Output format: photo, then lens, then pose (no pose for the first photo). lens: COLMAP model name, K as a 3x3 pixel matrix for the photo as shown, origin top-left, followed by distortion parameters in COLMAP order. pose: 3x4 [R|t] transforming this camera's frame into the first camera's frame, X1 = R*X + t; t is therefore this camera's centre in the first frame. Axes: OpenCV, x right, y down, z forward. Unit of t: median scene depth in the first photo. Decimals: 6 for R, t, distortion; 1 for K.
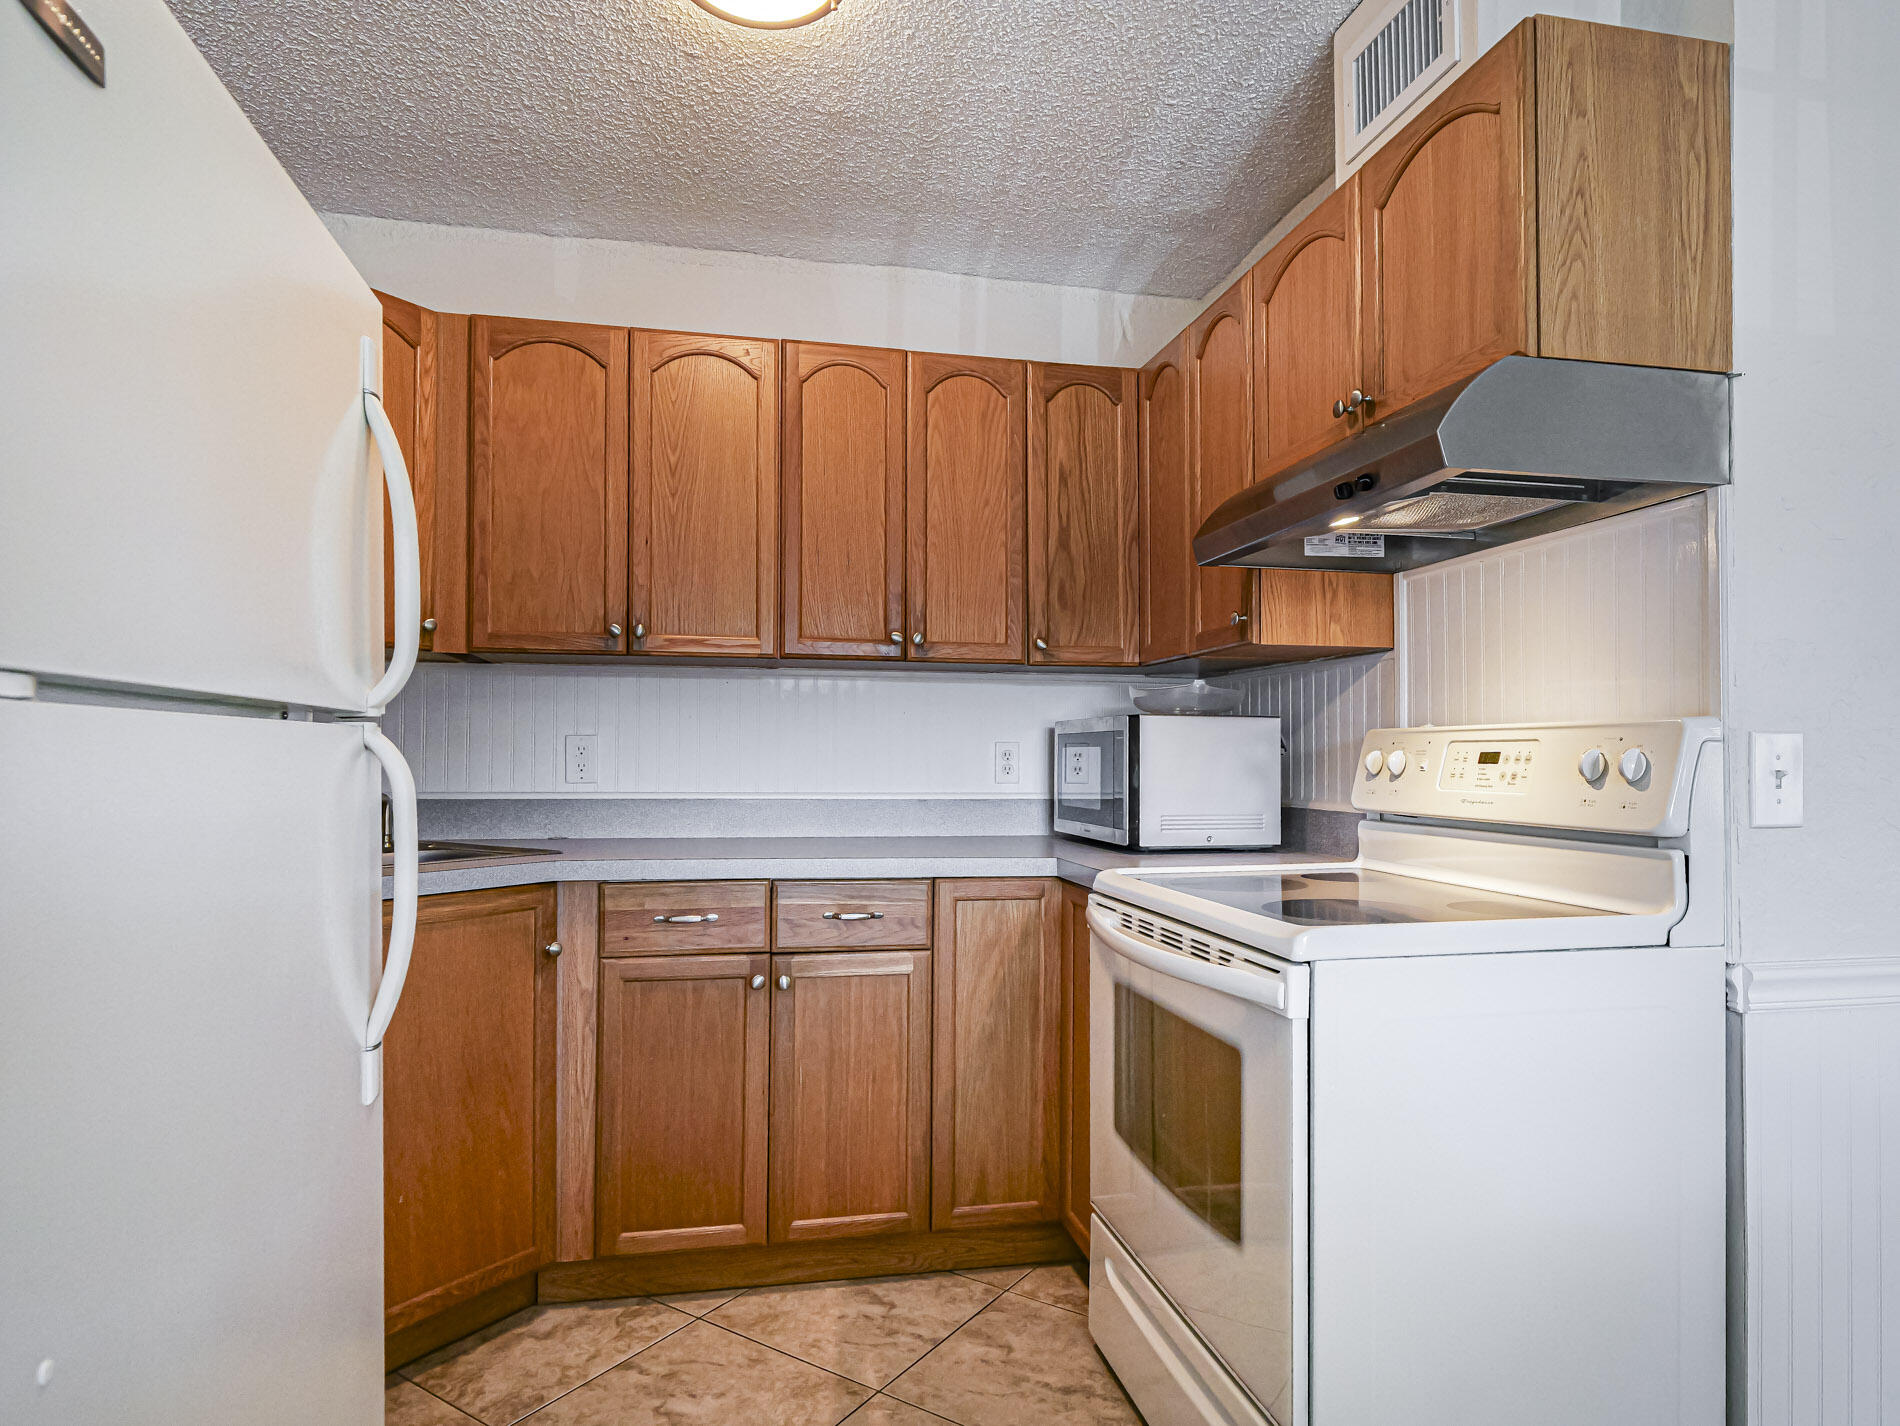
lens RADIAL K [[1096.4, 0, 950.9], [0, 1096.4, 731.1], [0, 0, 1]] dist [-0.004575, -0.001739]
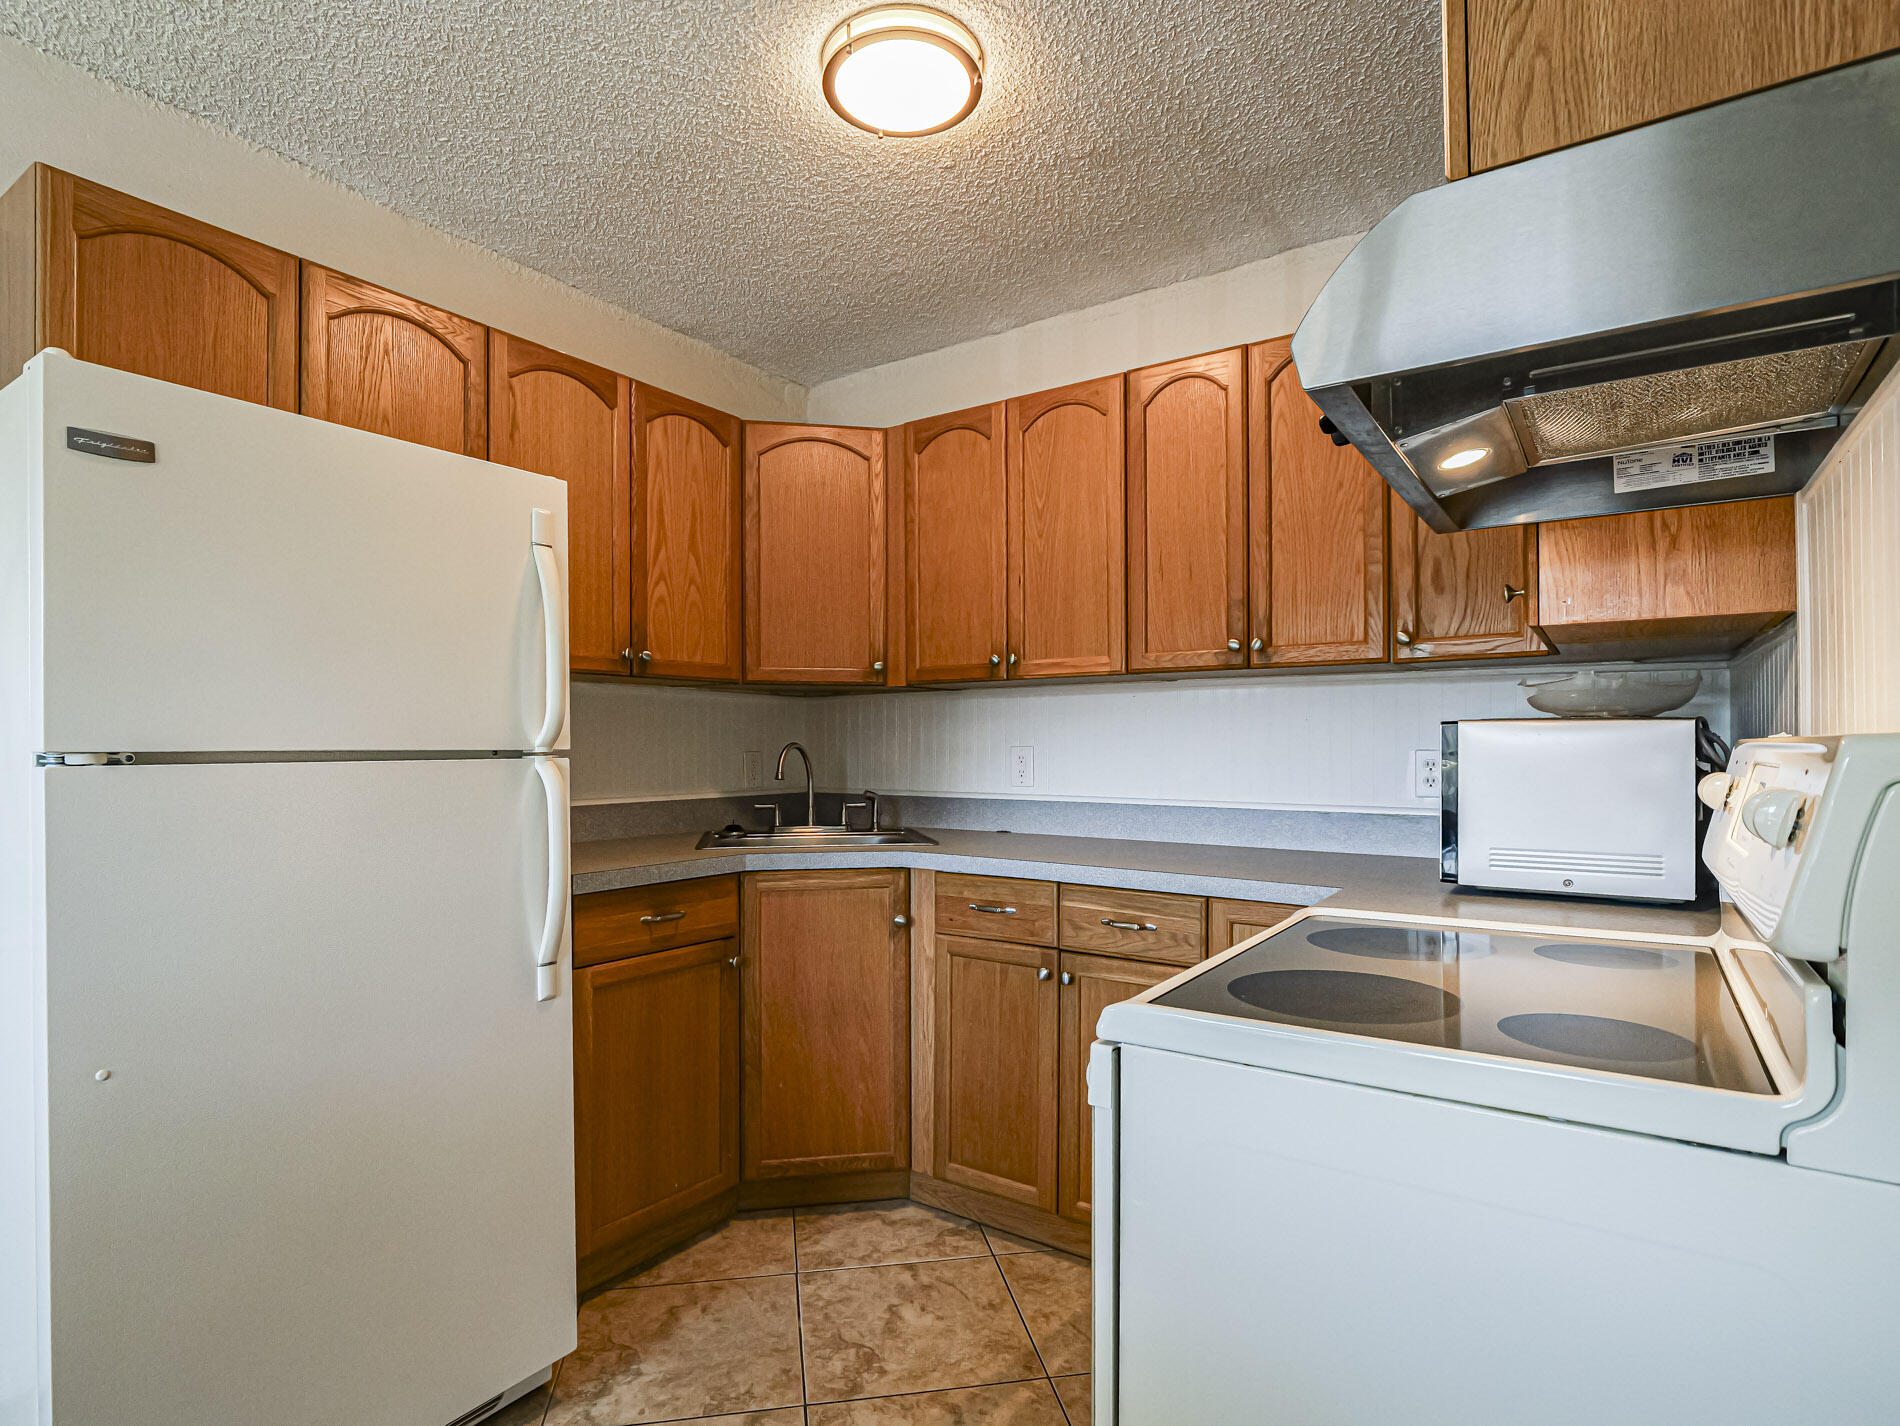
lens RADIAL K [[992.8, 0, 942.6], [0, 992.8, 736.7], [0, 0, 1]] dist [-0.012098, -0.001539]
pose [[0.685199, -0.012108, -0.728256, 0.479030], [0.021607, 0.999760, 0.003707, -0.015363], [0.728036, -0.018276, 0.685296, 0.244253]]
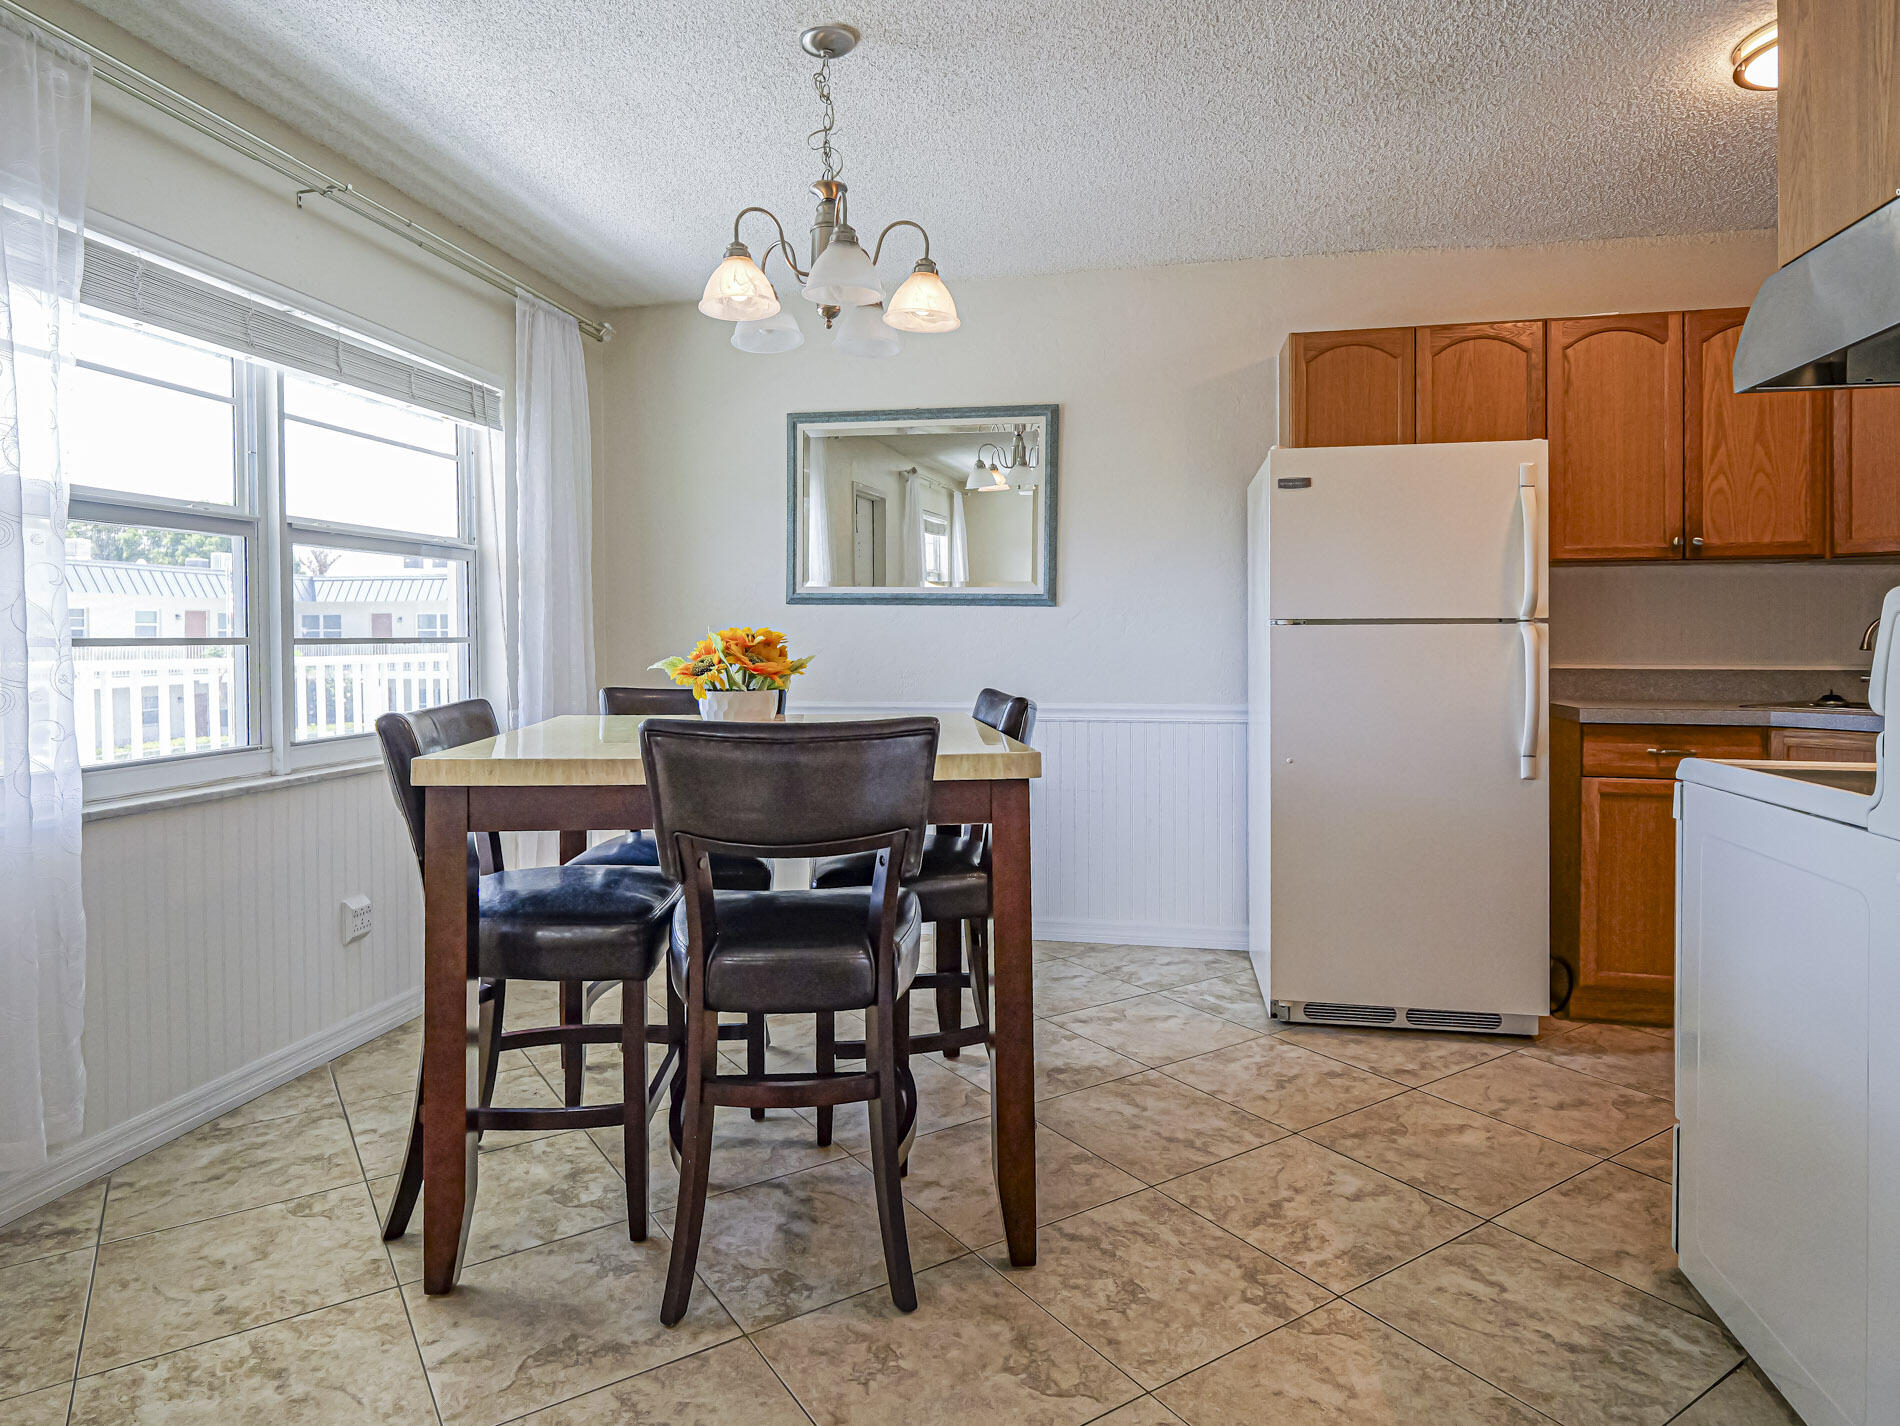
lens RADIAL K [[1129.0, 0, 950.0], [0, 1129.0, 713.0], [0, 0, 1]] dist [-0.000289, -0.000985]
pose [[-0.388669, 0.057925, -0.919555, 1.239799], [0.021658, 0.998320, 0.053732, 0.017070], [0.921123, 0.000969, -0.389270, 0.434328]]
